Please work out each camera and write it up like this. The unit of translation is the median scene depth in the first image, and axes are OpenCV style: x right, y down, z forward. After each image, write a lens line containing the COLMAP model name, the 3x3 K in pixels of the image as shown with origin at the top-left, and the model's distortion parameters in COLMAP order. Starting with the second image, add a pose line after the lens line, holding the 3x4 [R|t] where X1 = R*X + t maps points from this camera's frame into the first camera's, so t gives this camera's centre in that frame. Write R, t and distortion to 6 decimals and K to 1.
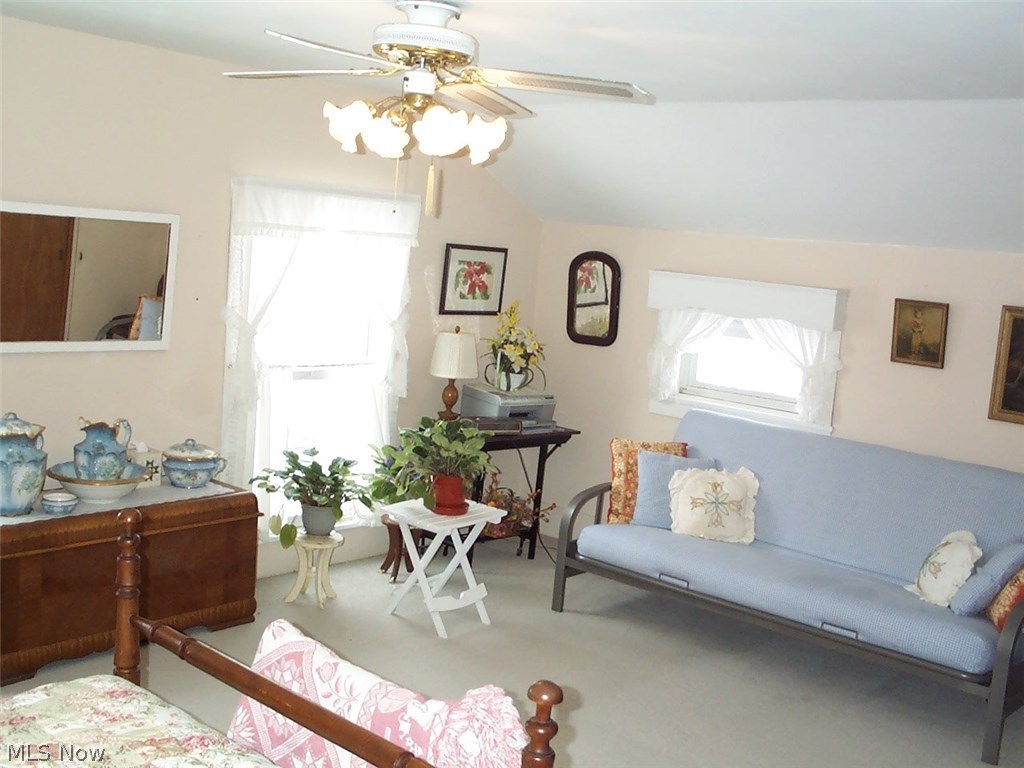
lens RADIAL K [[1157.9, 0, 512.0], [0, 1157.9, 384.0], [0, 0, 1]] dist [-0.014541, 0.011713]
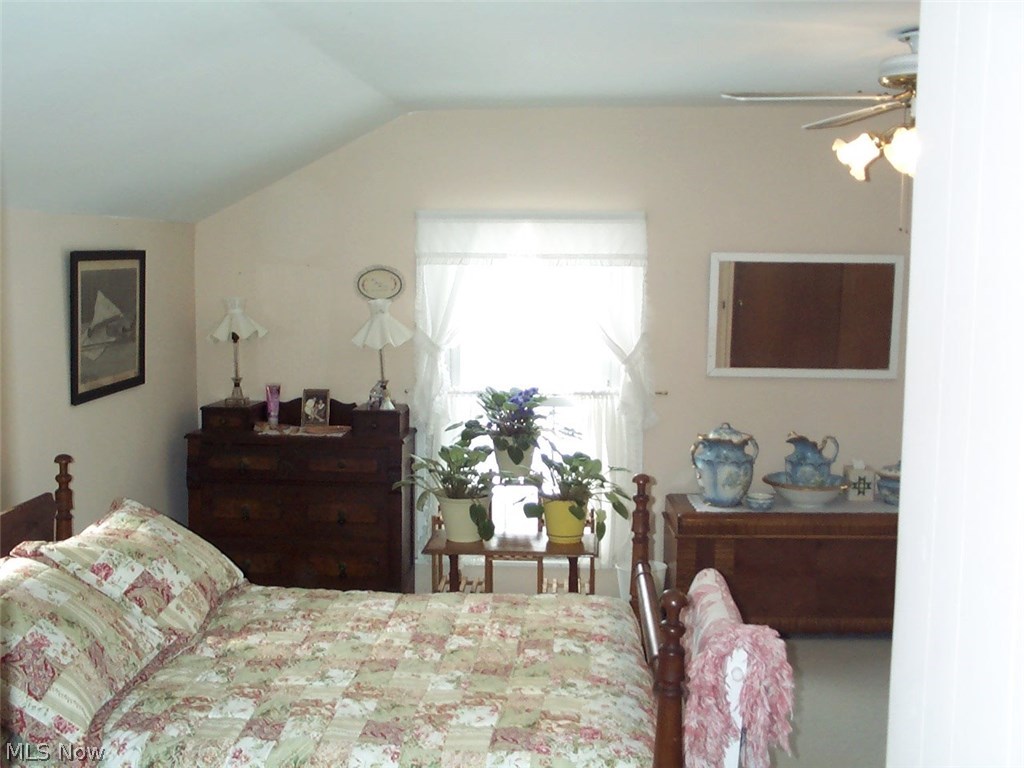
lens RADIAL K [[1157.9, 0, 512.0], [0, 1157.9, 384.0], [0, 0, 1]] dist [-0.014541, 0.011713]
pose [[0.651989, 0.007794, -0.758188, 0.350511], [-0.051129, 0.998123, -0.033706, 0.036436], [0.756502, 0.060741, 0.651164, 0.021574]]
